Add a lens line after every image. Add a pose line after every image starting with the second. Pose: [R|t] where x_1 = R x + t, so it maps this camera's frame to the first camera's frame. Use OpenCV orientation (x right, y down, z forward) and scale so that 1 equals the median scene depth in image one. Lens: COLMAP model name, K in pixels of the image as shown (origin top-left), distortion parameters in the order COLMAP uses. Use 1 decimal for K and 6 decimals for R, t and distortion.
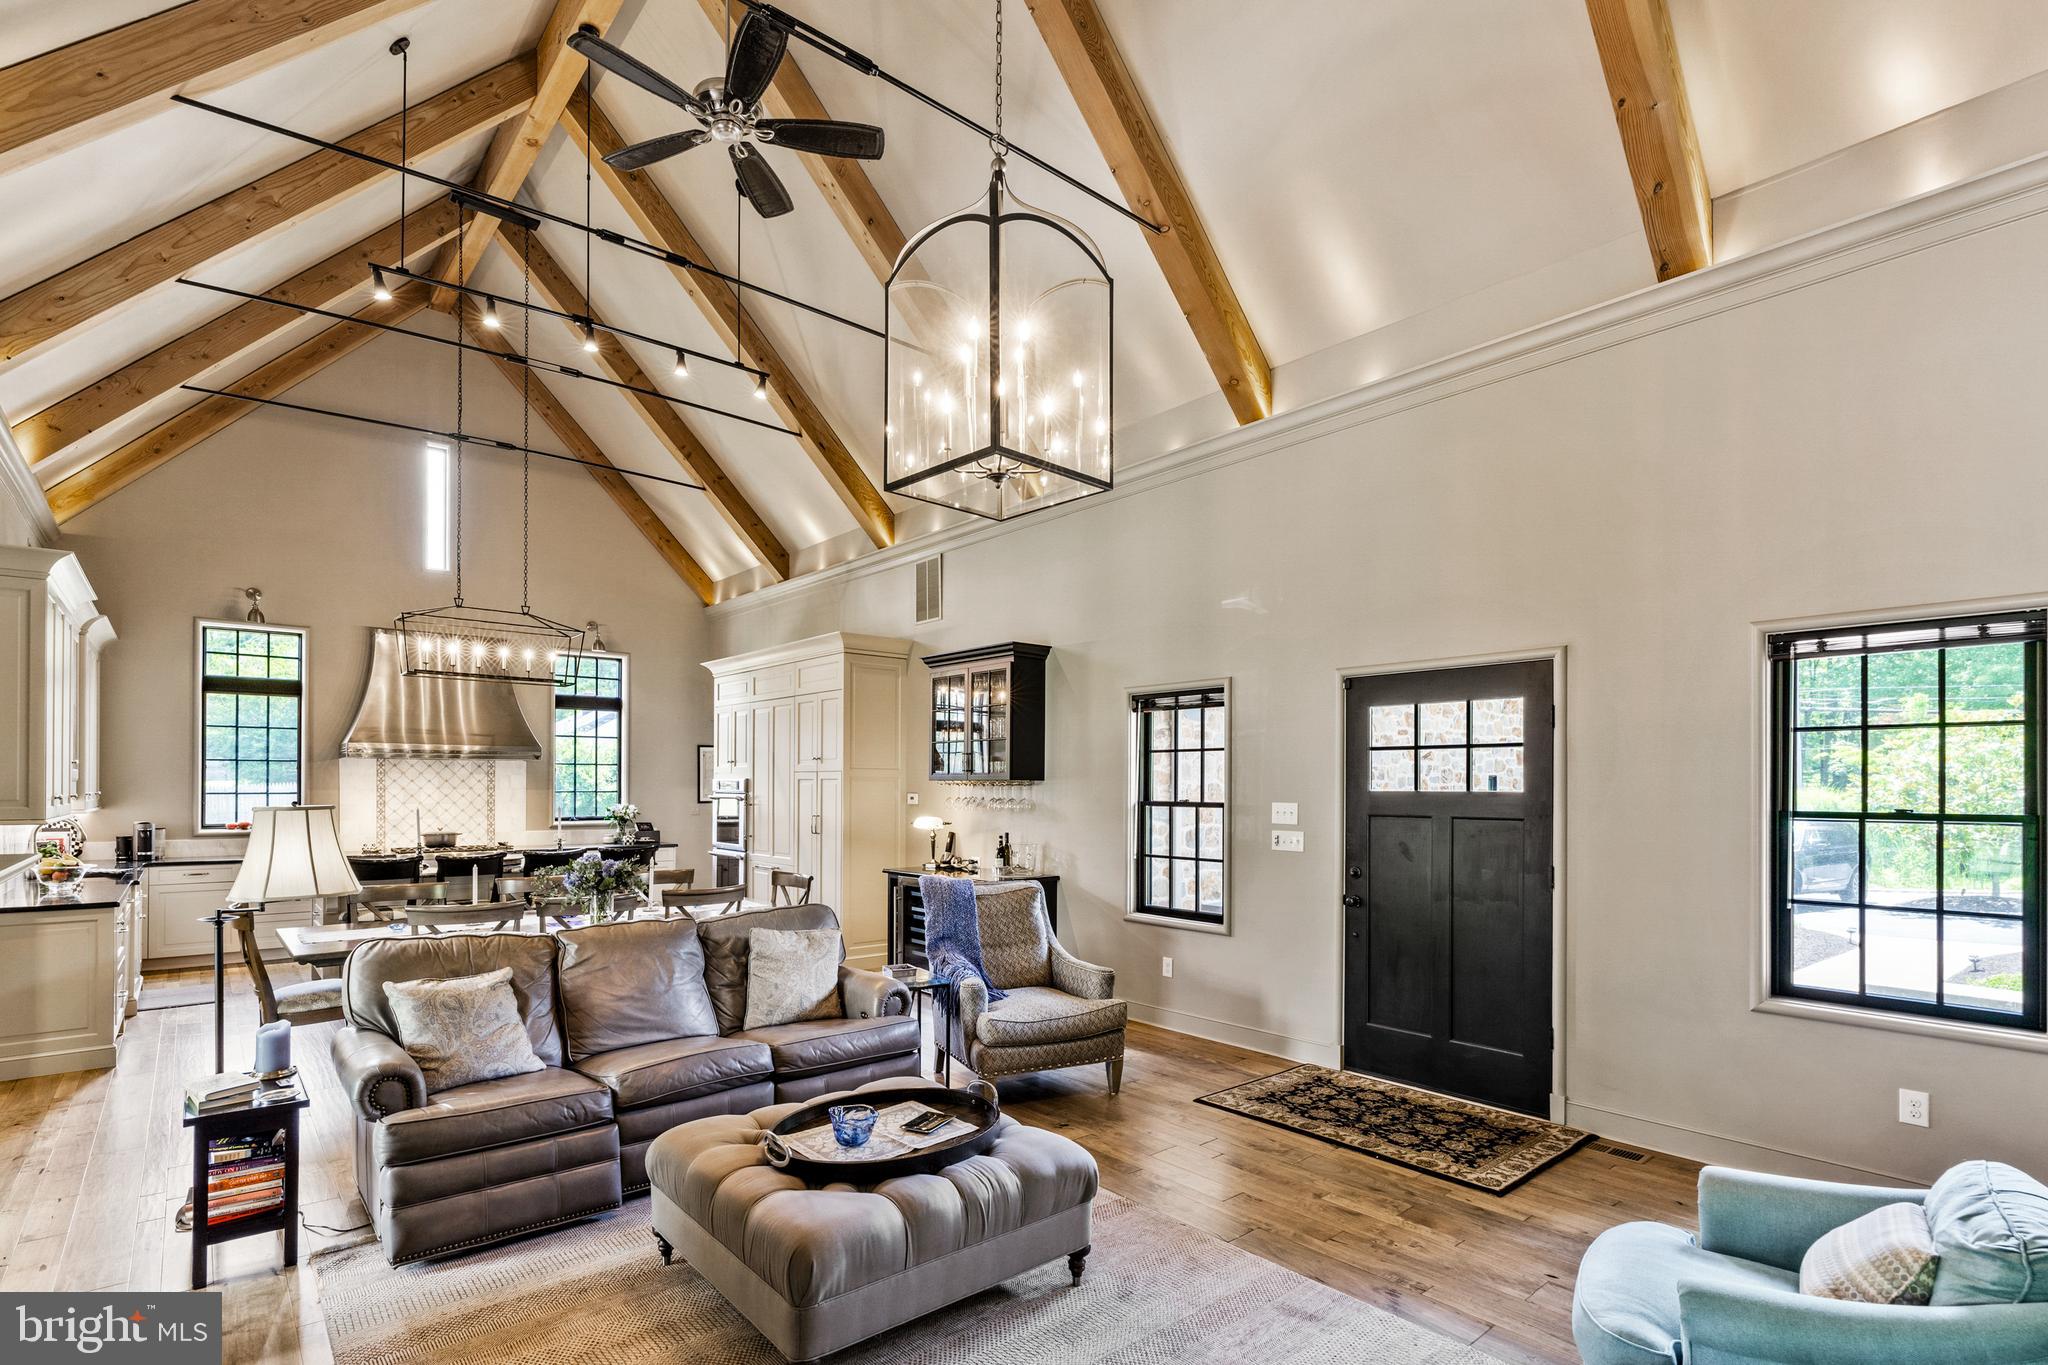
lens RADIAL K [[976.1, 0, 1007.4], [0, 976.1, 779.0], [0, 0, 1]] dist [-0.001895, 0.000103]
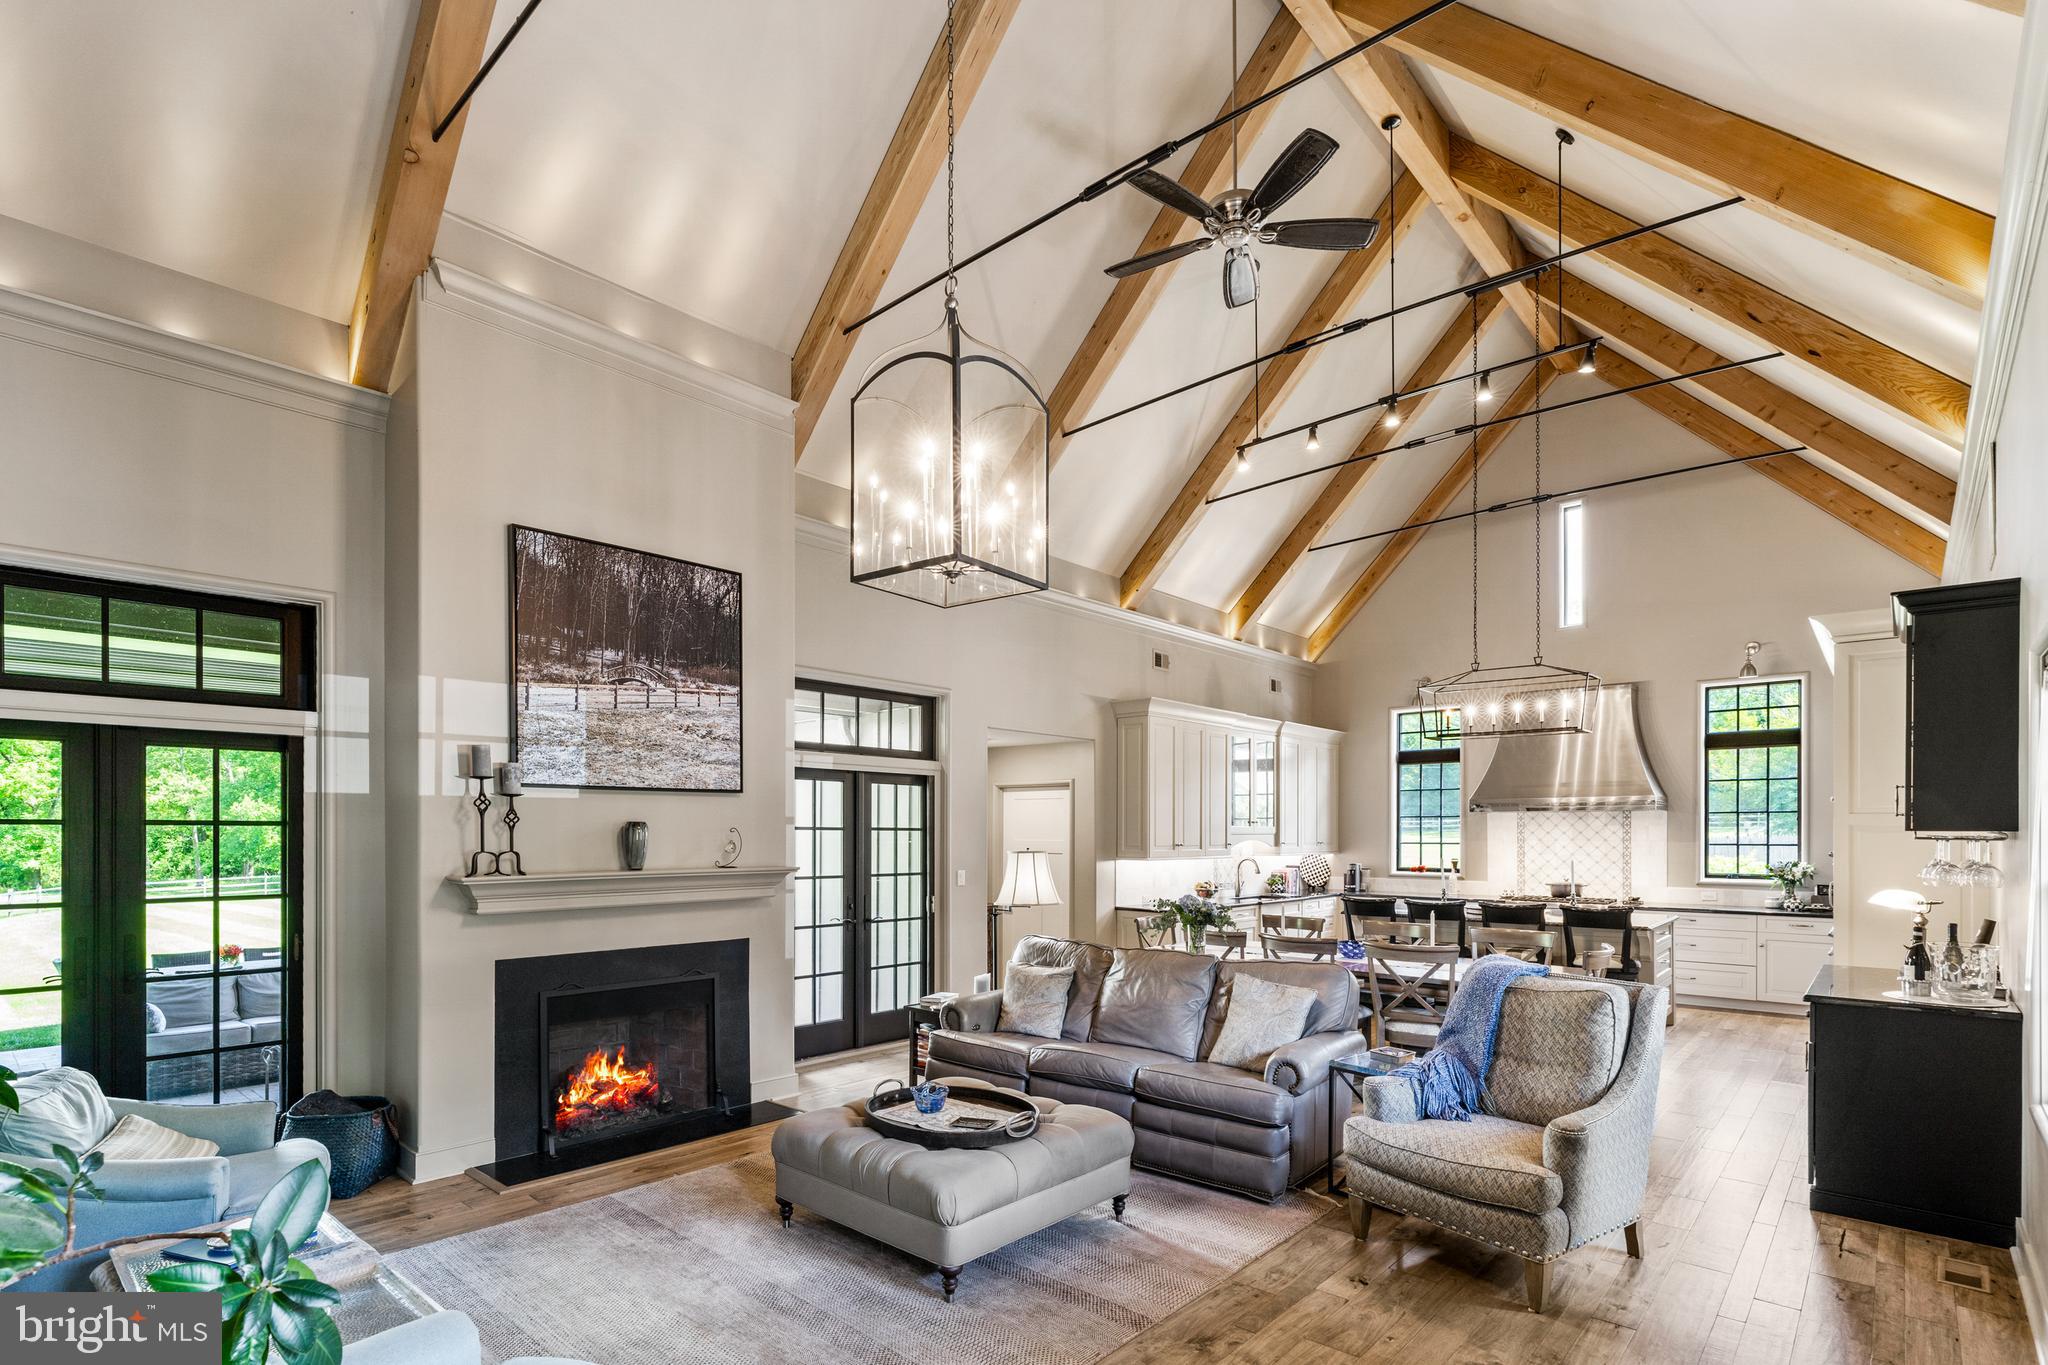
lens RADIAL K [[976.1, 0, 1022.8], [0, 976.1, 831.0], [0, 0, 1]] dist [-0.001895, 0.000103]
pose [[0.141758, -0.003825, -0.989894, 0.356593], [0.005262, 0.999981, -0.003111, 0.000302], [0.989887, -0.004767, 0.141776, 0.293441]]
